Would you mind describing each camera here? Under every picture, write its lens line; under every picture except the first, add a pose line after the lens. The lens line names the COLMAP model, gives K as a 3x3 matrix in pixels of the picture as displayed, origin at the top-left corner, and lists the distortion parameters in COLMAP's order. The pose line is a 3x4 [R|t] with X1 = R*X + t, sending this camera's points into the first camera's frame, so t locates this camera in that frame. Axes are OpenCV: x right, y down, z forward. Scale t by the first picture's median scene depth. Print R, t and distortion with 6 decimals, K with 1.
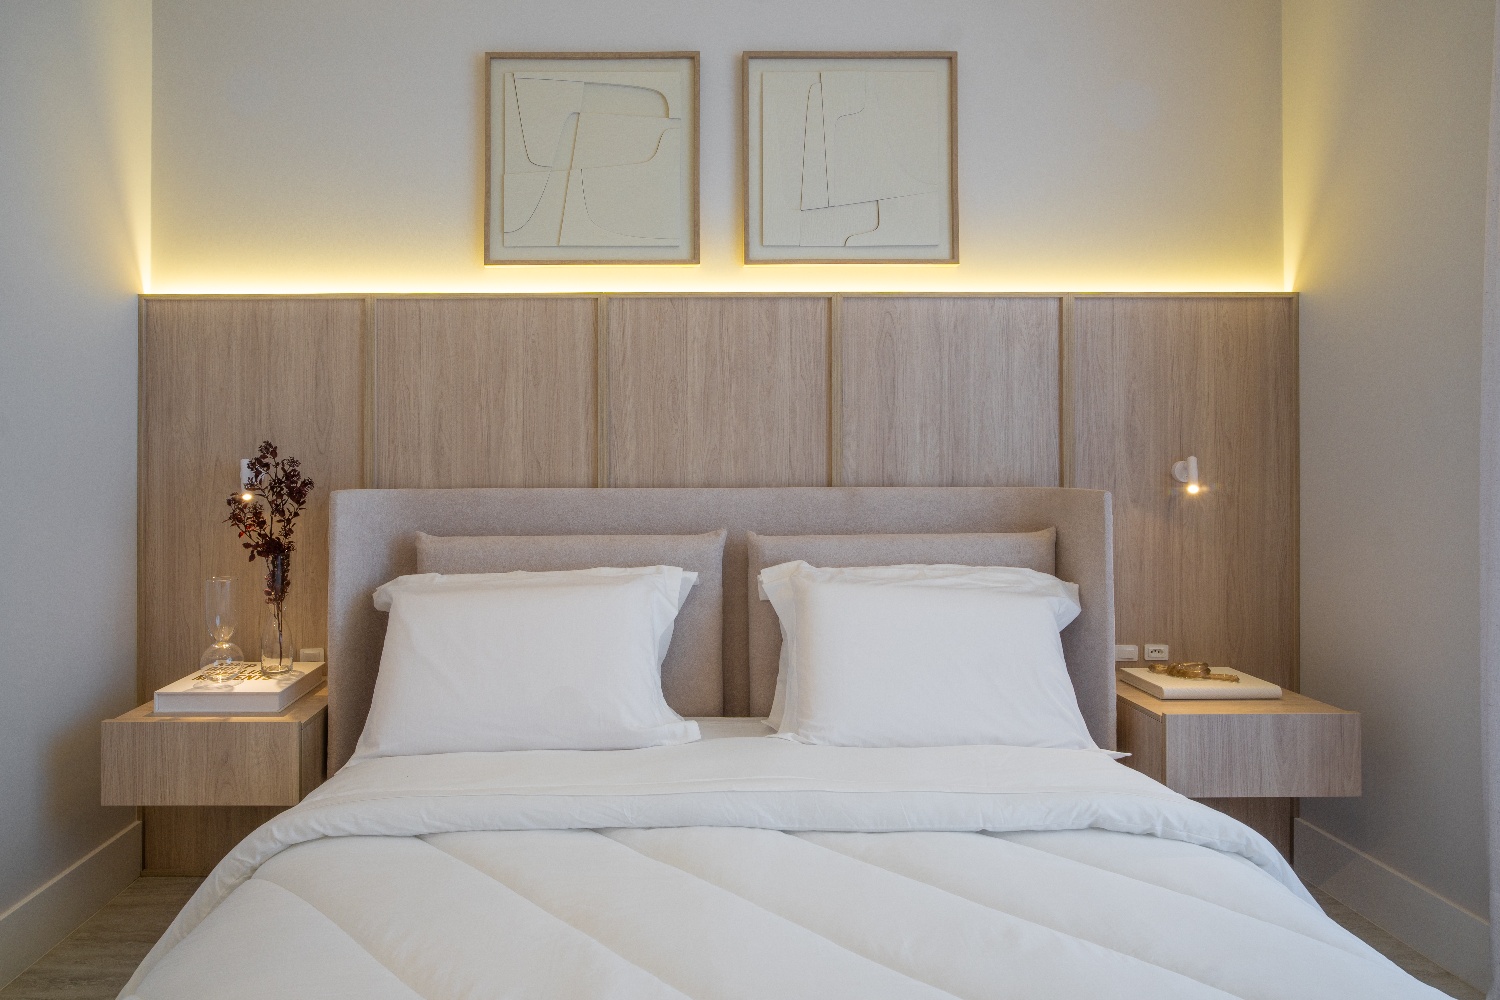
lens RADIAL K [[886.2, 0, 750.1], [0, 886.2, 449.3], [0, 0, 1]] dist [-0.020188, 0.001044]
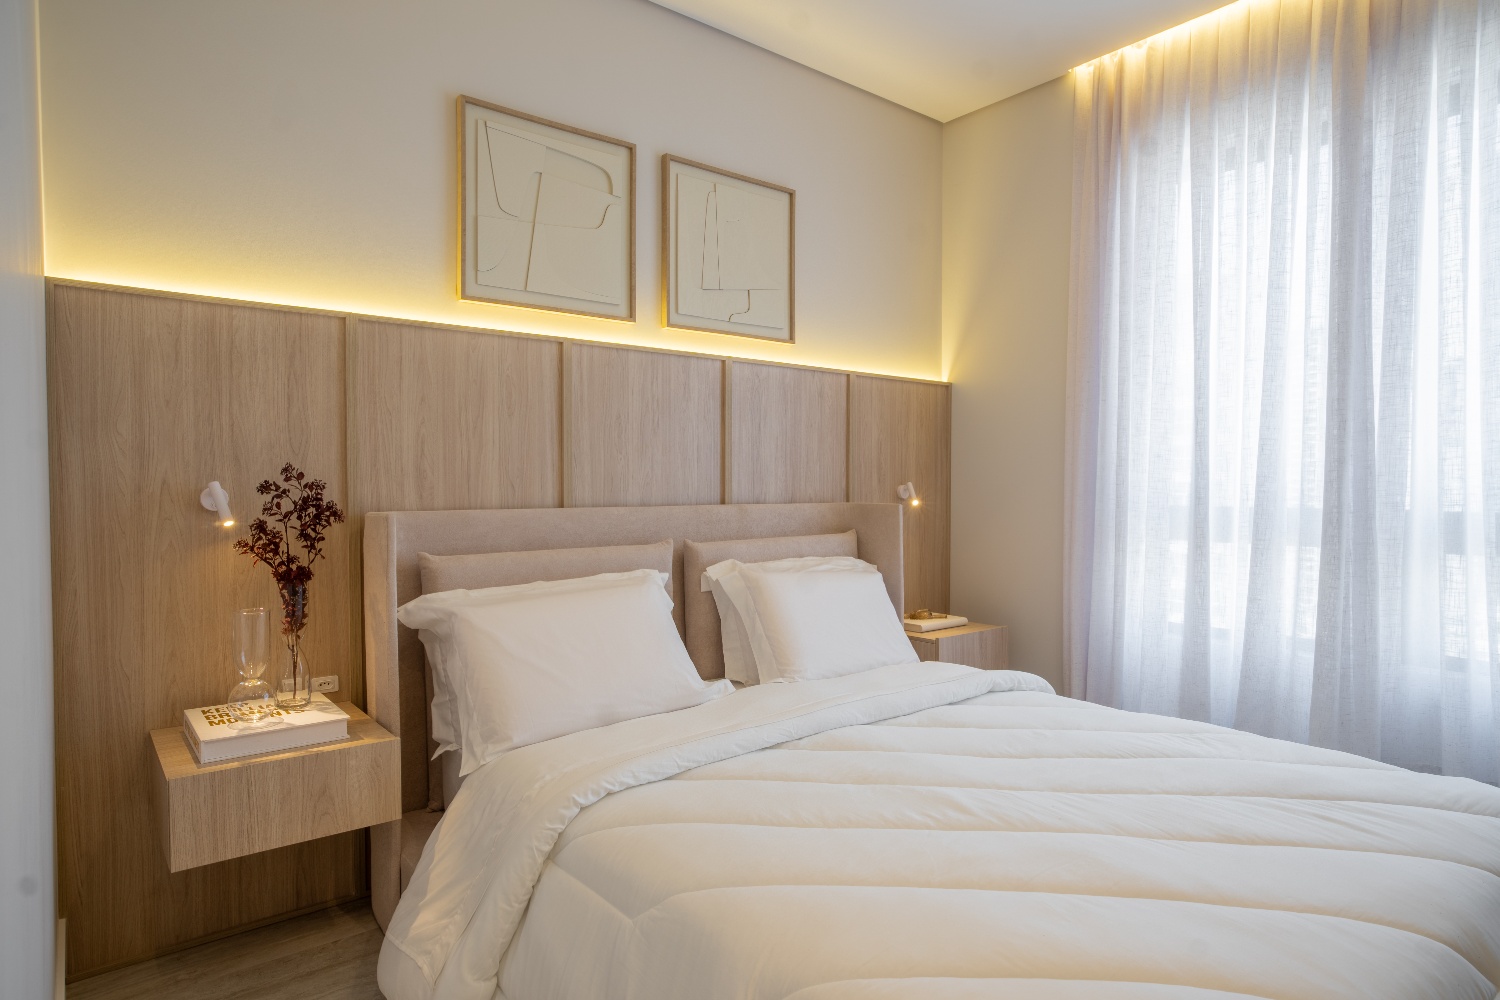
lens RADIAL K [[852.7, 0, 753.4], [0, 852.7, 505.3], [0, 0, 1]] dist [-0.036397, 0.028291]
pose [[0.780484, -0.013237, 0.625036, -0.670134], [-0.010424, 0.999361, 0.034181, -0.000379], [-0.625089, -0.033193, 0.779847, -0.017992]]
